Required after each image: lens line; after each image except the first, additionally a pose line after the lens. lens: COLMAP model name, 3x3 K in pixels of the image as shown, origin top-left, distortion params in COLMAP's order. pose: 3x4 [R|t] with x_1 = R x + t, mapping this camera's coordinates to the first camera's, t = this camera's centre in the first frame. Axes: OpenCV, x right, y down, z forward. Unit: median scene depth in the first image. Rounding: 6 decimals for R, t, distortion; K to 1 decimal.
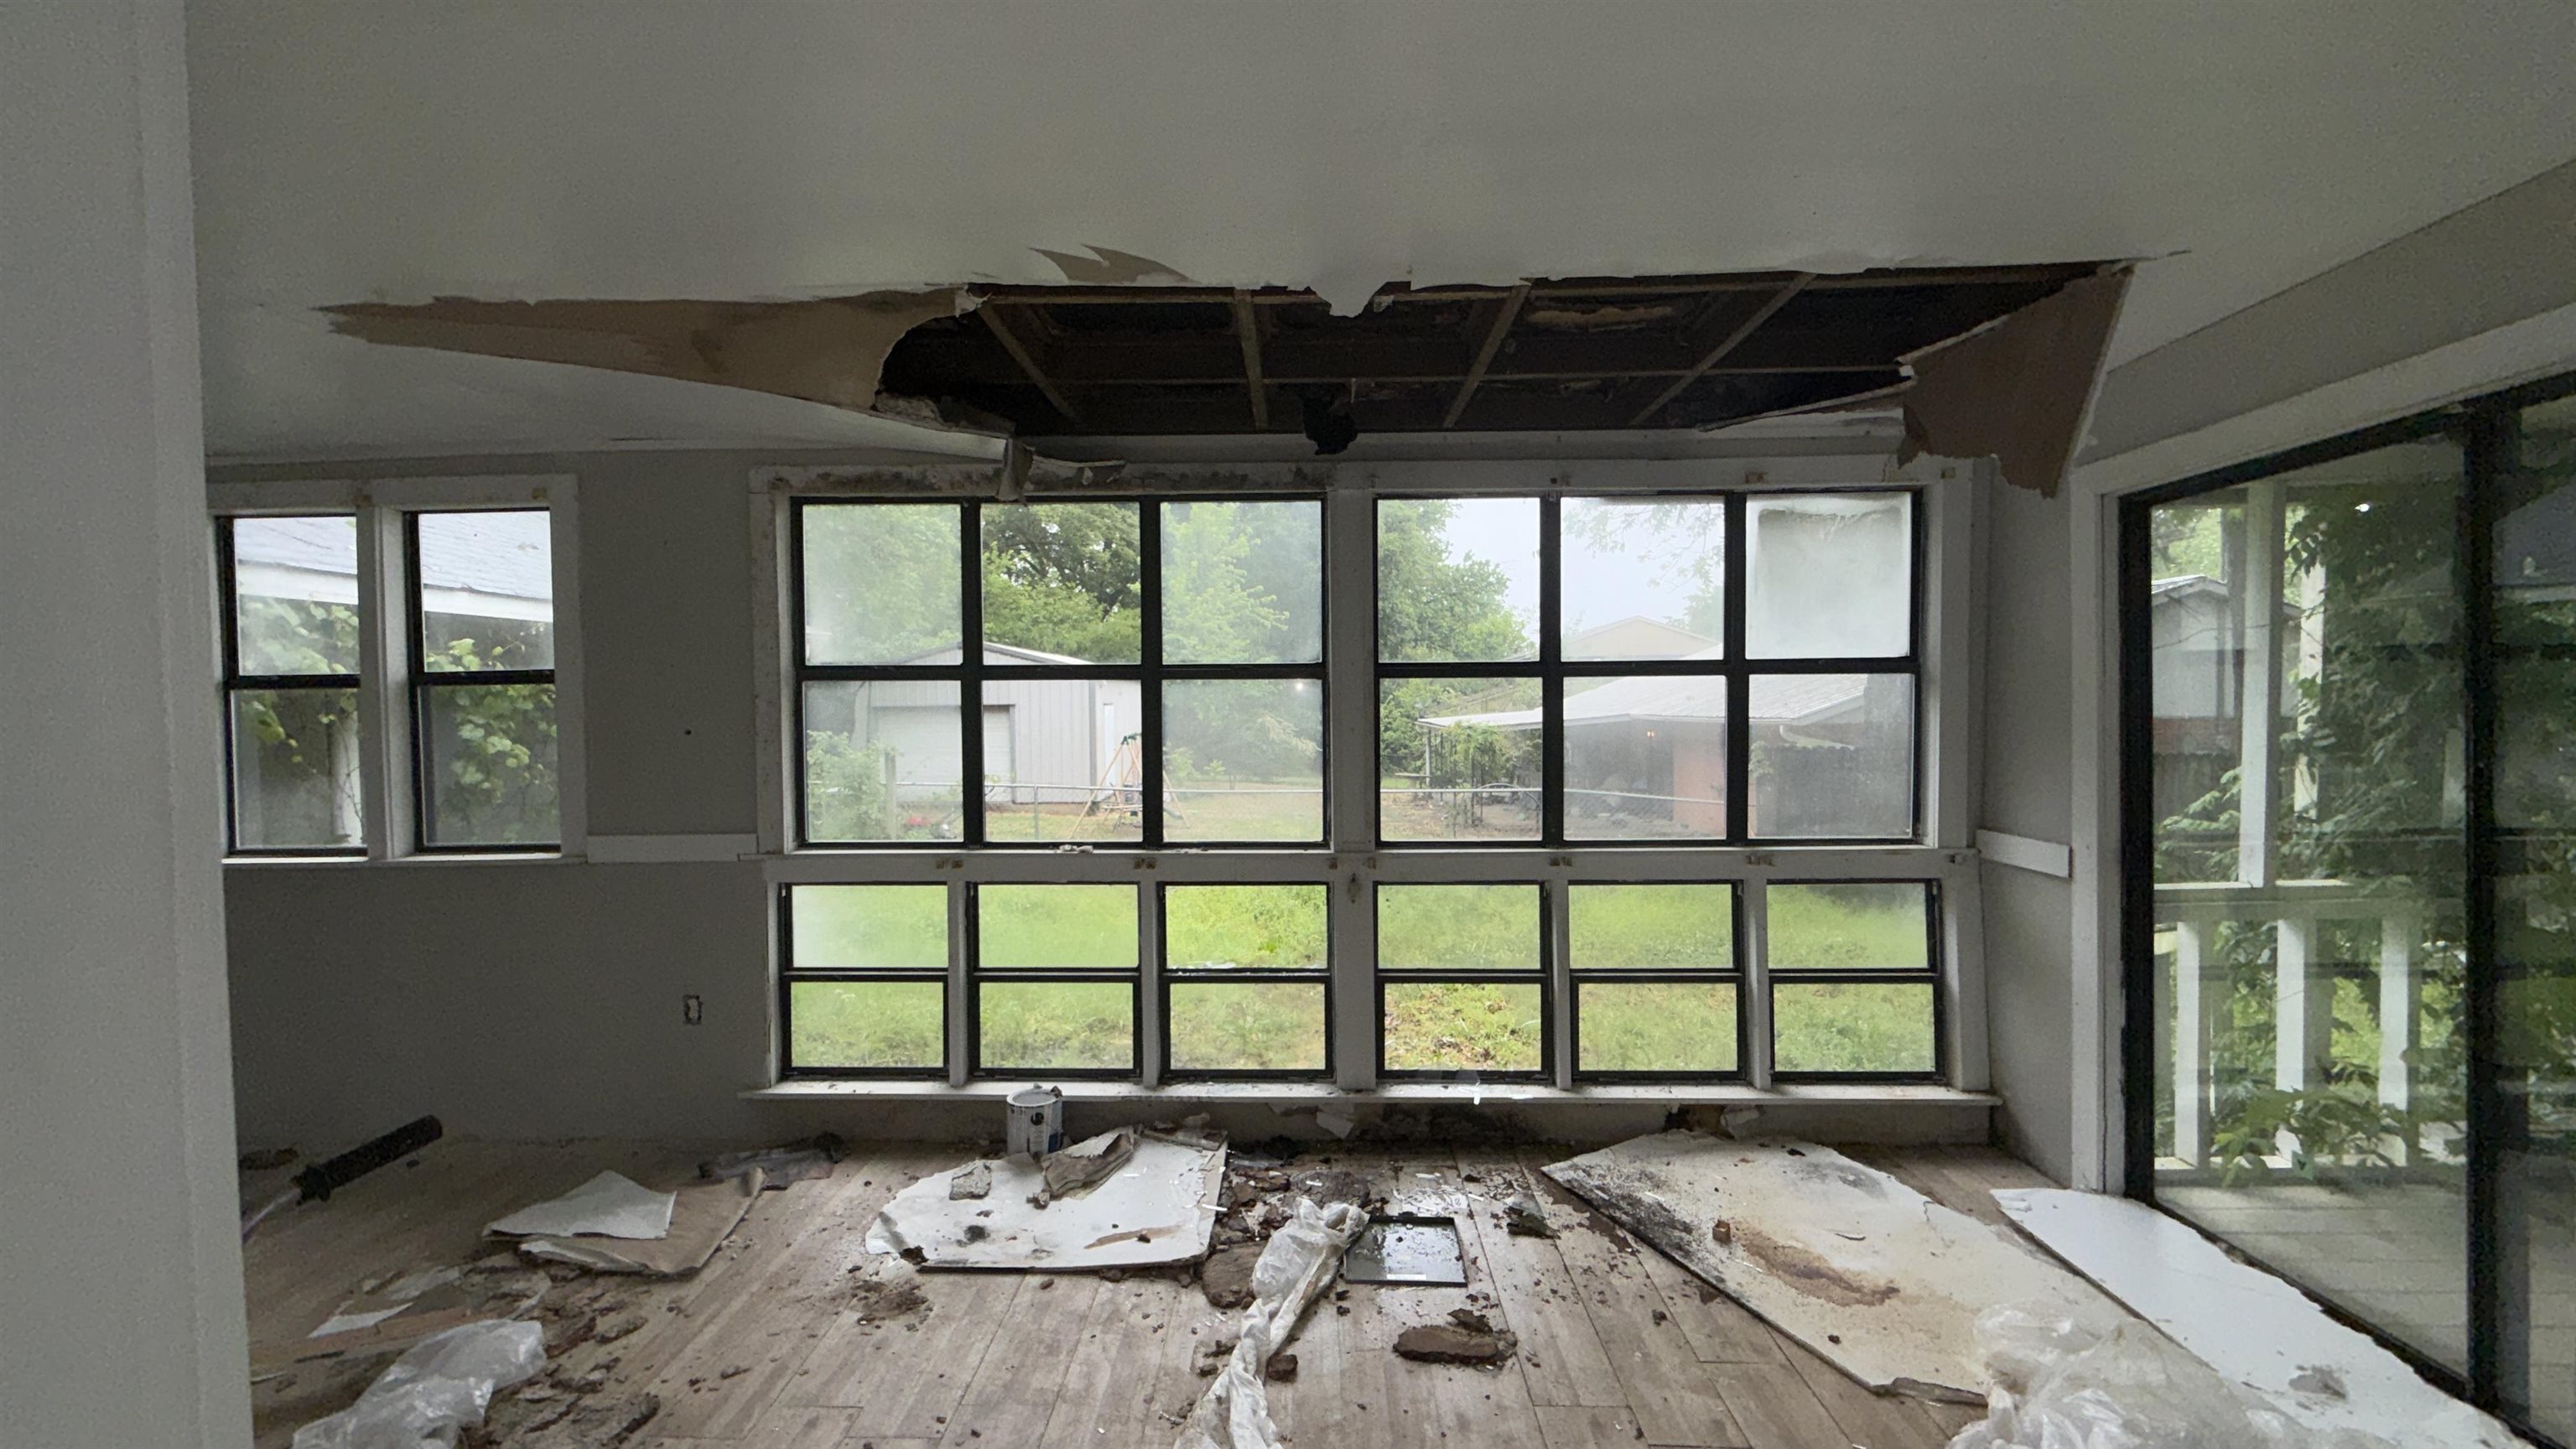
lens RADIAL K [[1029.0, 0, 1282.3], [0, 1029.0, 725.1], [0, 0, 1]] dist [-0.003317, 0.000173]
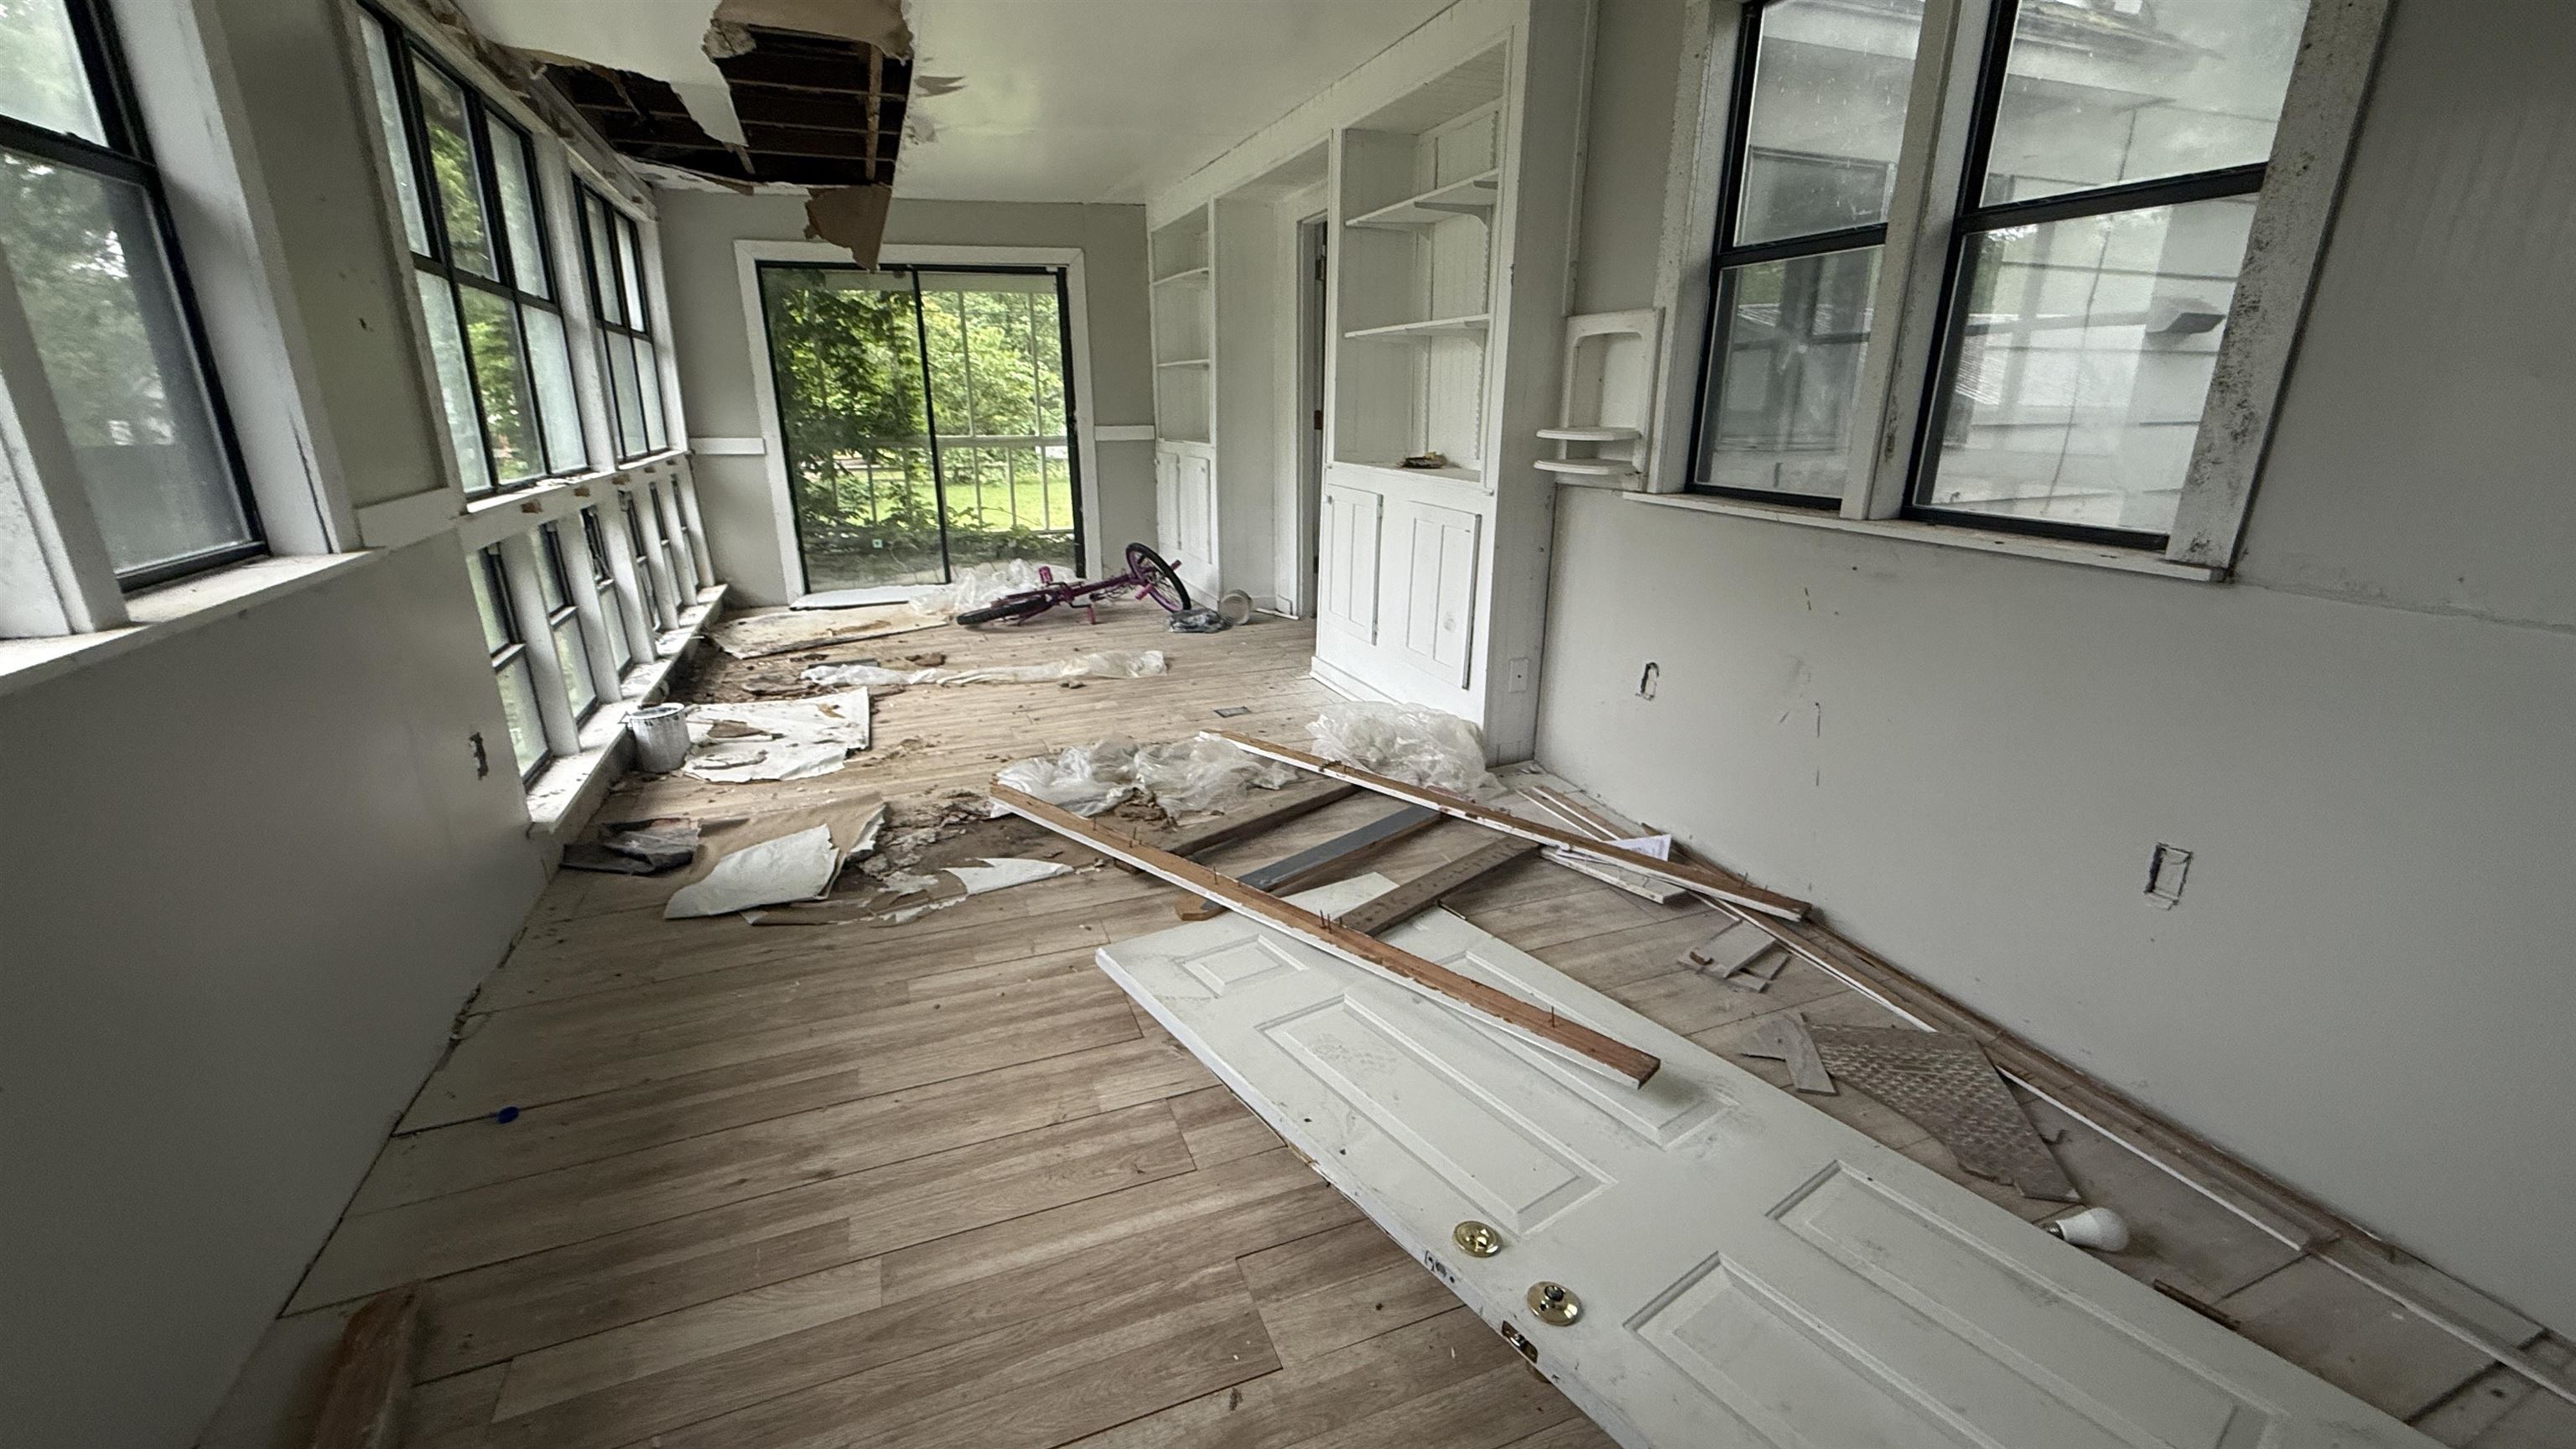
lens RADIAL K [[1029.0, 0, 1281.0], [0, 1029.0, 725.9], [0, 0, 1]] dist [-0.003317, 0.000173]
pose [[-0.392608, -0.268573, 0.879618, -1.739333], [0.013407, 0.954639, 0.297463, 0.075679], [-0.919608, 0.128579, -0.371199, 0.949342]]
